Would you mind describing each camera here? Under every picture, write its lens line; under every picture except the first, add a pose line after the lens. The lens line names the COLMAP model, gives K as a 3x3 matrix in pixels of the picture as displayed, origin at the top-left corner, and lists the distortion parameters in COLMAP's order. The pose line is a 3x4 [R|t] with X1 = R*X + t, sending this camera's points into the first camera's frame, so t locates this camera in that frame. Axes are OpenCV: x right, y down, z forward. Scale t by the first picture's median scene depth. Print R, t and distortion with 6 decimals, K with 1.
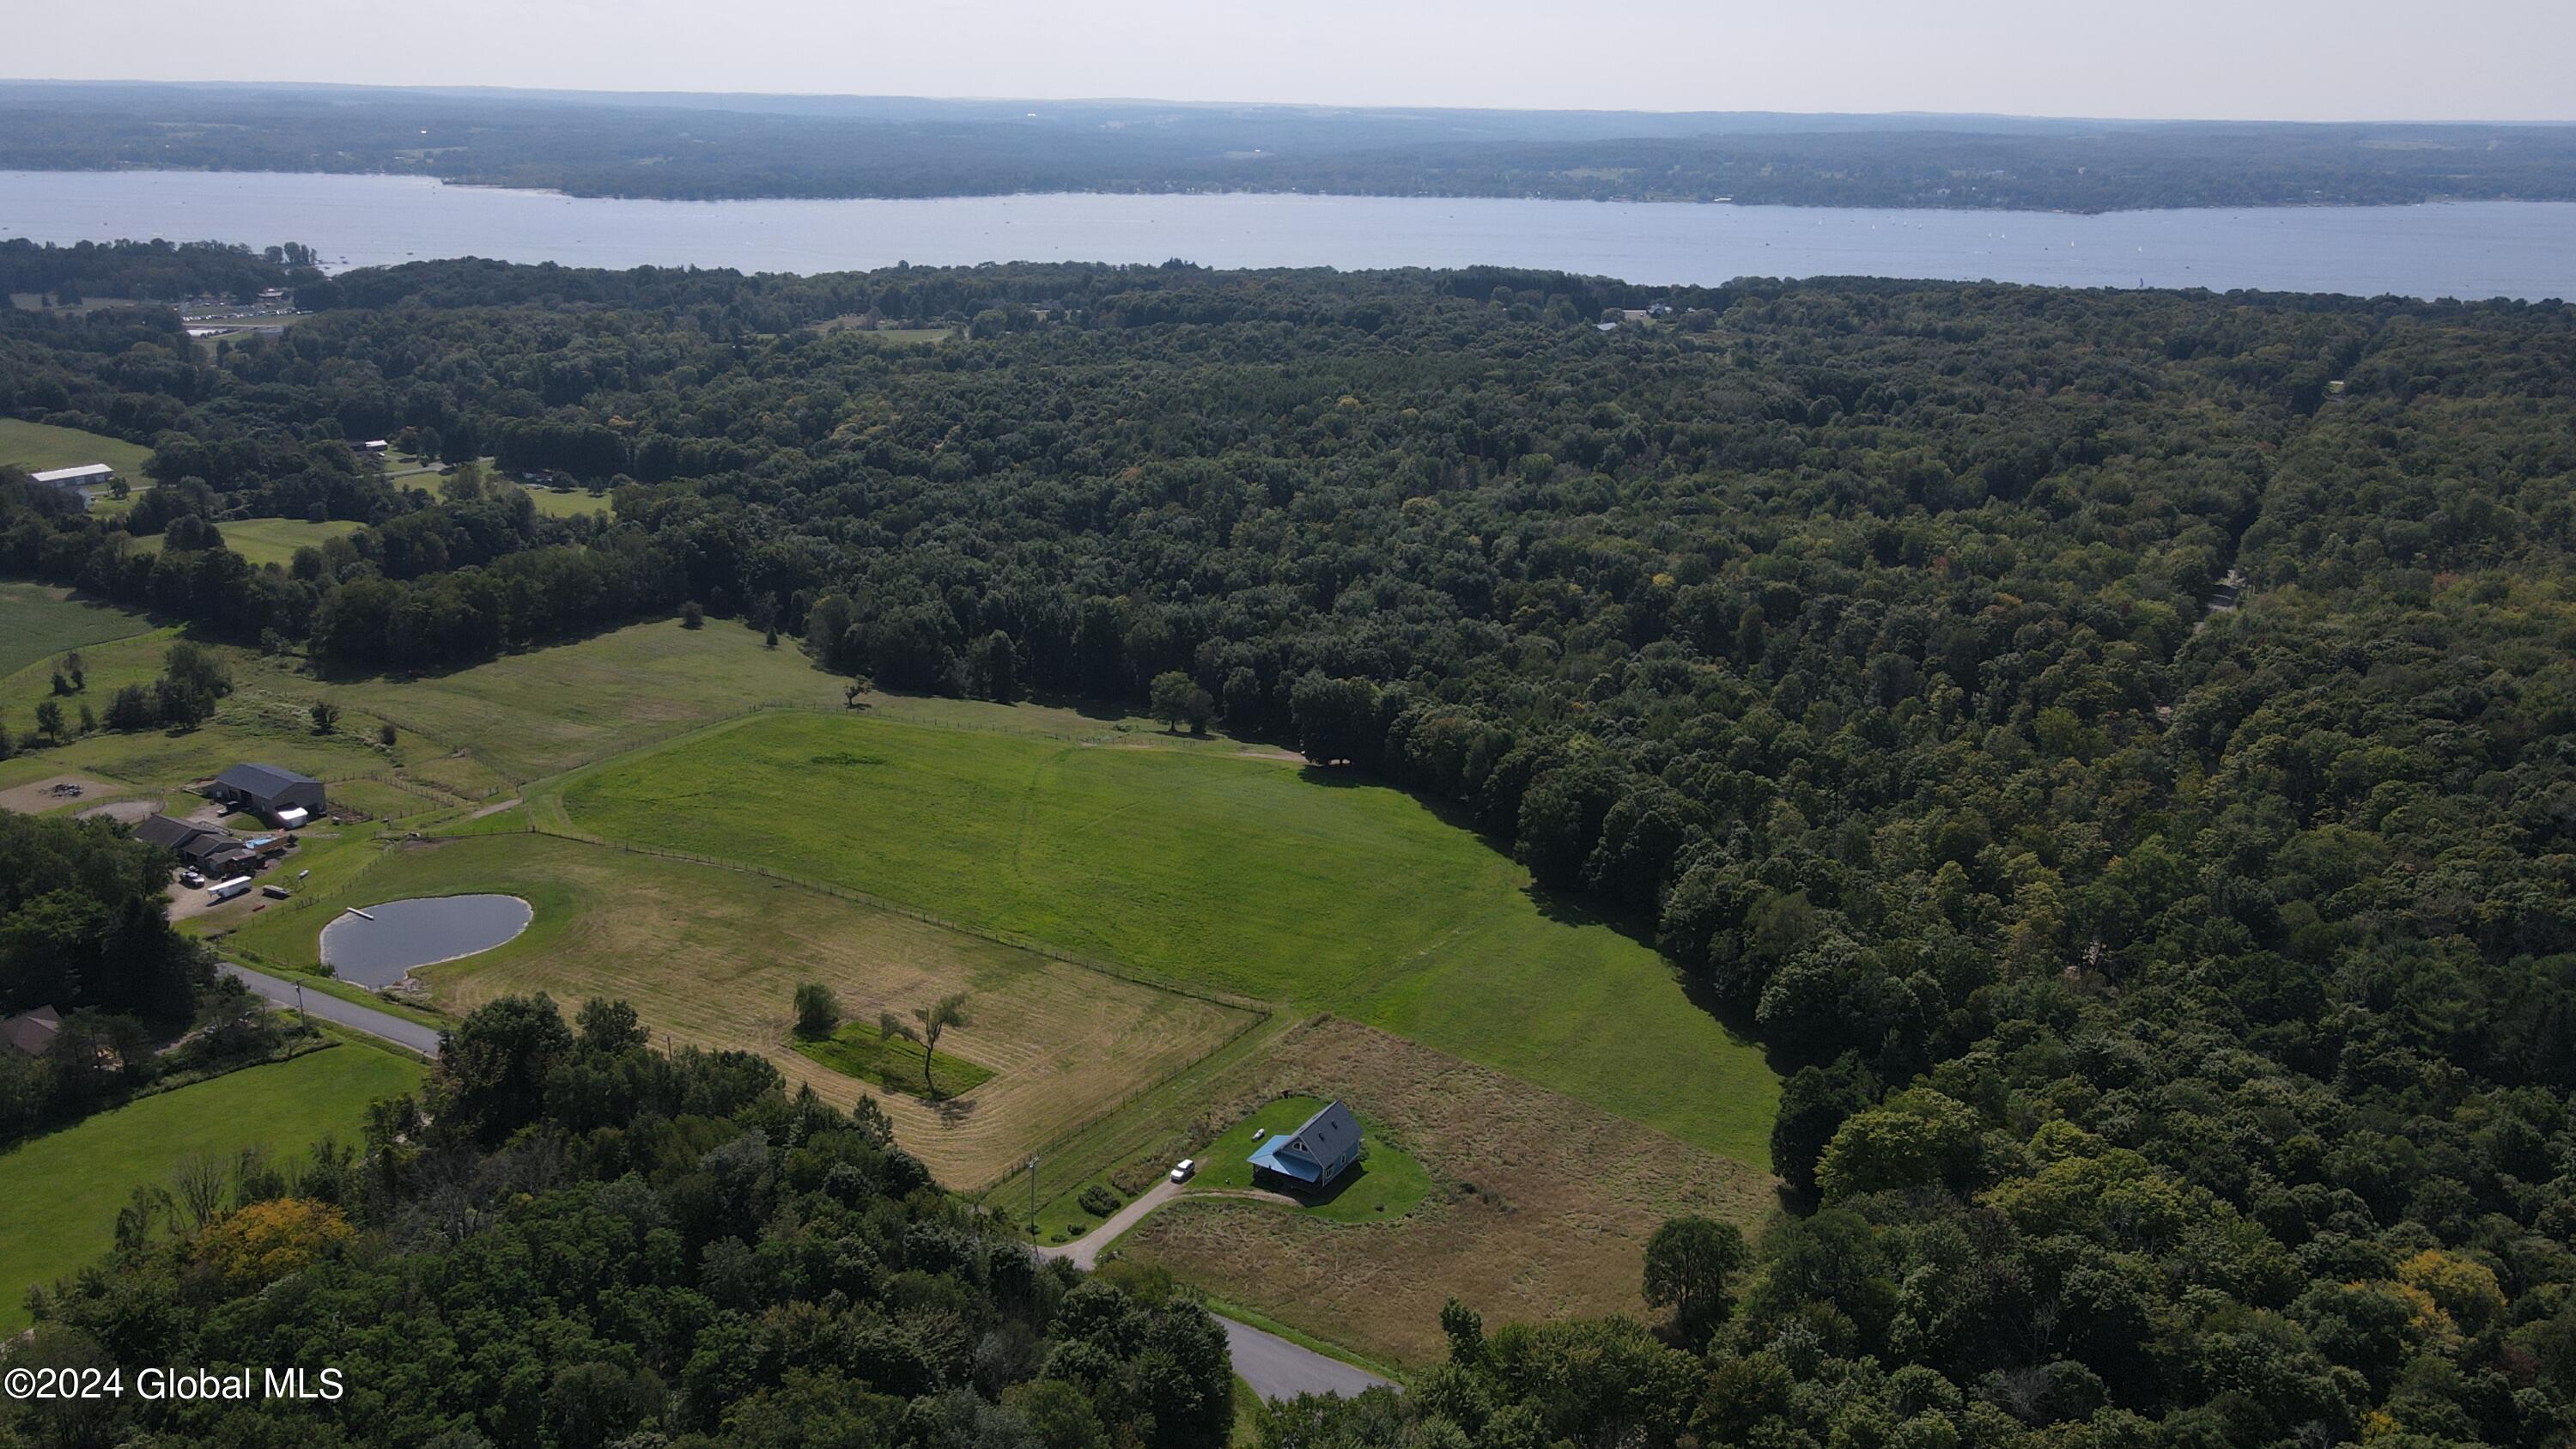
lens RADIAL K [[1878.3, 0, 1288.0], [0, 1878.3, 724.5], [0, 0, 1]] dist [0.008547, 0.018415]
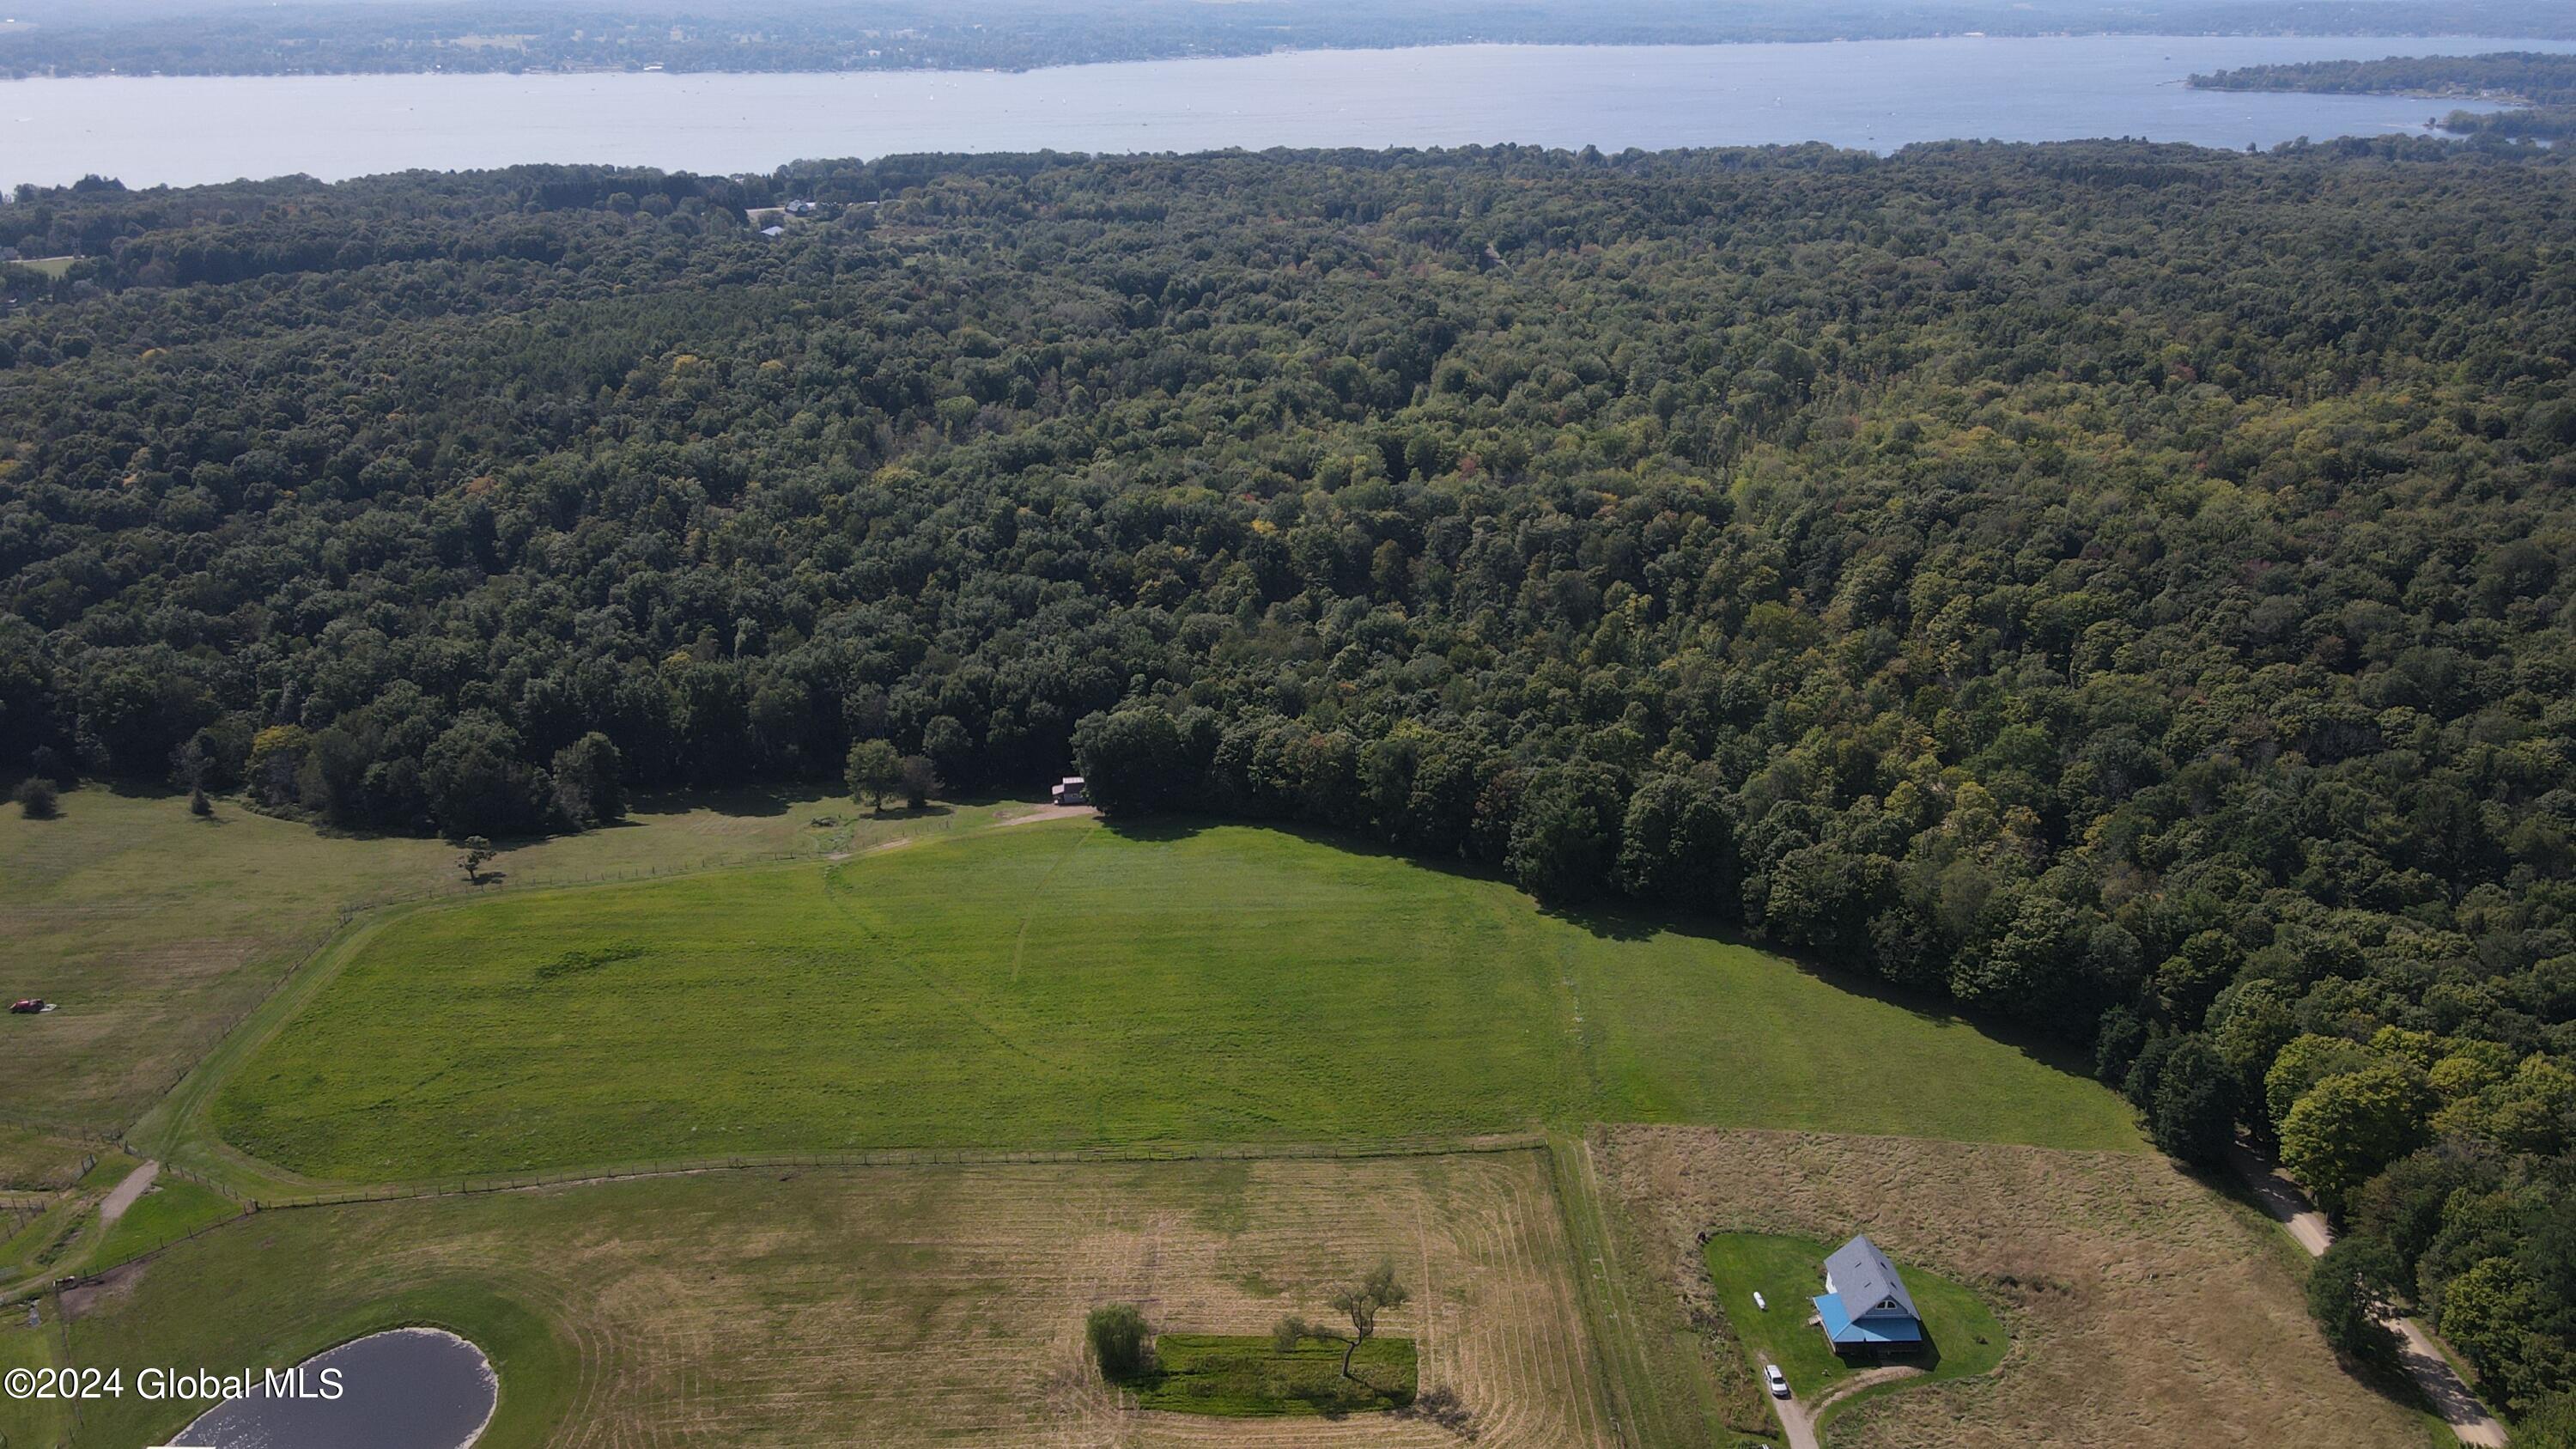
lens RADIAL K [[1878.3, 0, 1288.0], [0, 1878.3, 724.5], [0, 0, 1]] dist [0.008547, 0.018415]
pose [[0.841698, -0.209745, 0.497546, -0.127254], [0.175065, 0.977699, 0.116000, -0.039686], [-0.510780, -0.010534, 0.859647, 0.082736]]
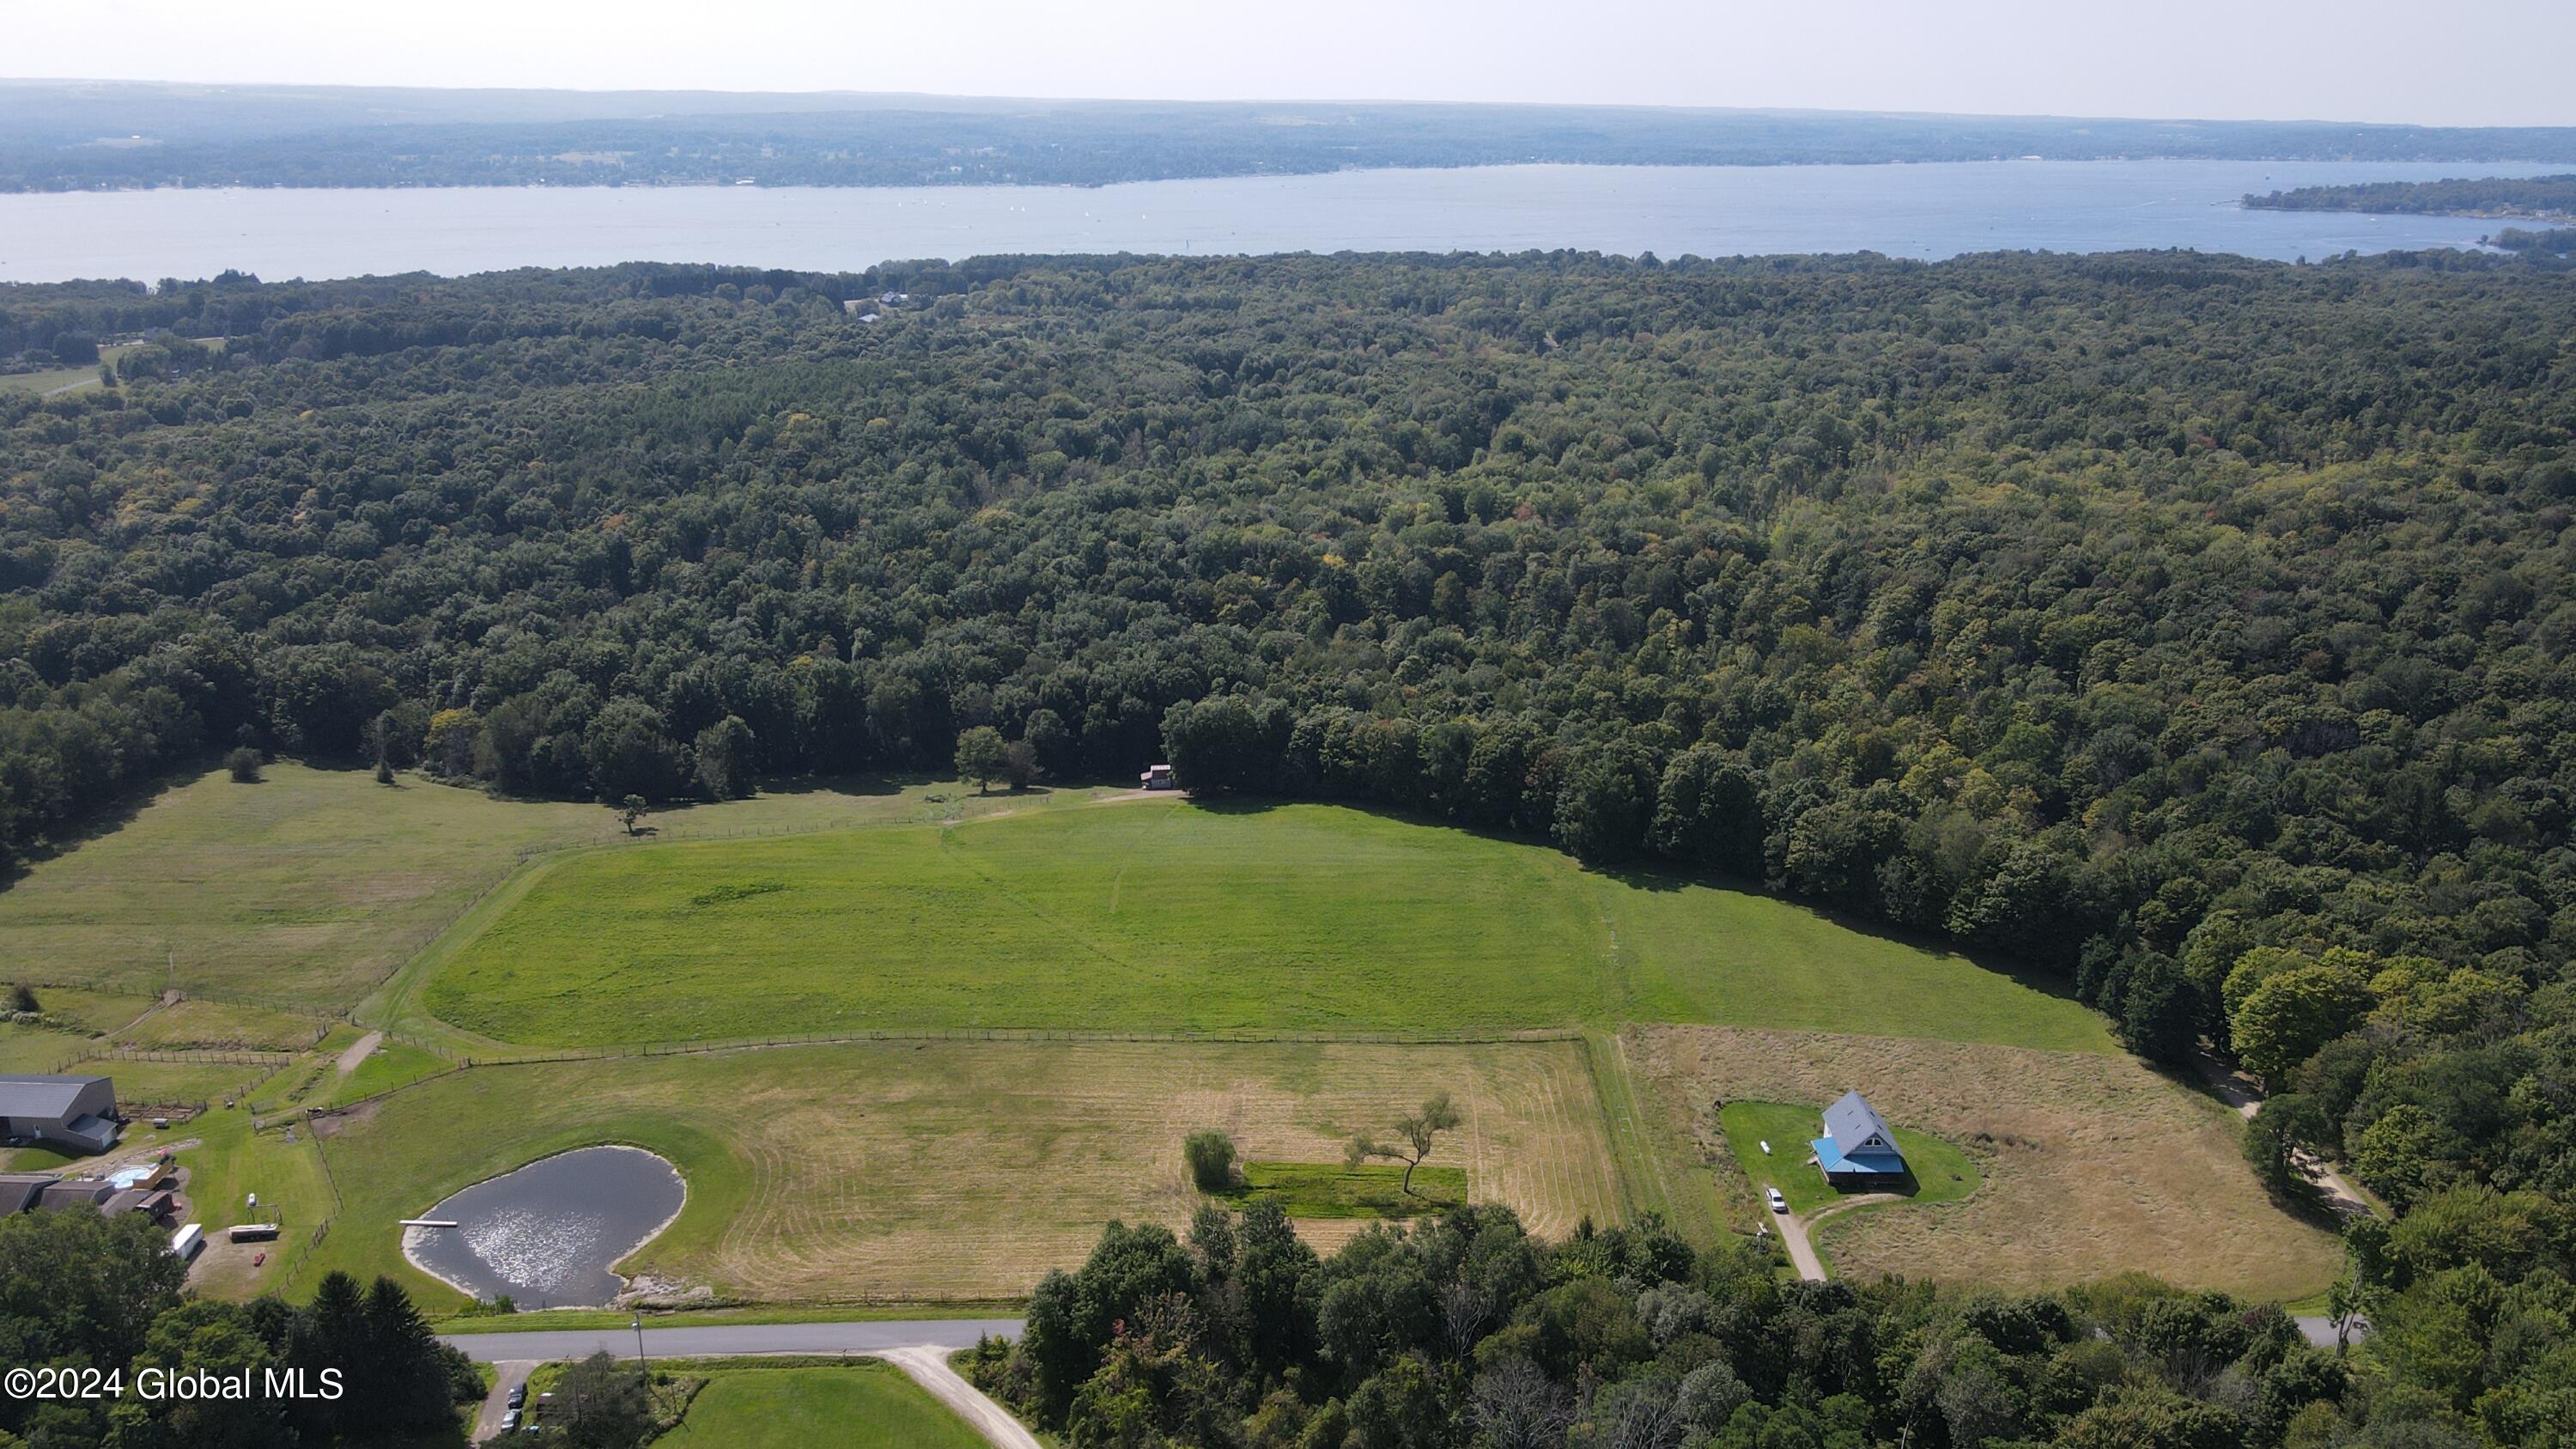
lens RADIAL K [[1878.3, 0, 1288.0], [0, 1878.3, 724.5], [0, 0, 1]] dist [0.008547, 0.018415]
pose [[0.859505, -0.168470, 0.482566, -0.150120], [0.163471, 0.985136, 0.052762, -0.021349], [-0.484282, 0.033537, 0.874269, 0.054806]]
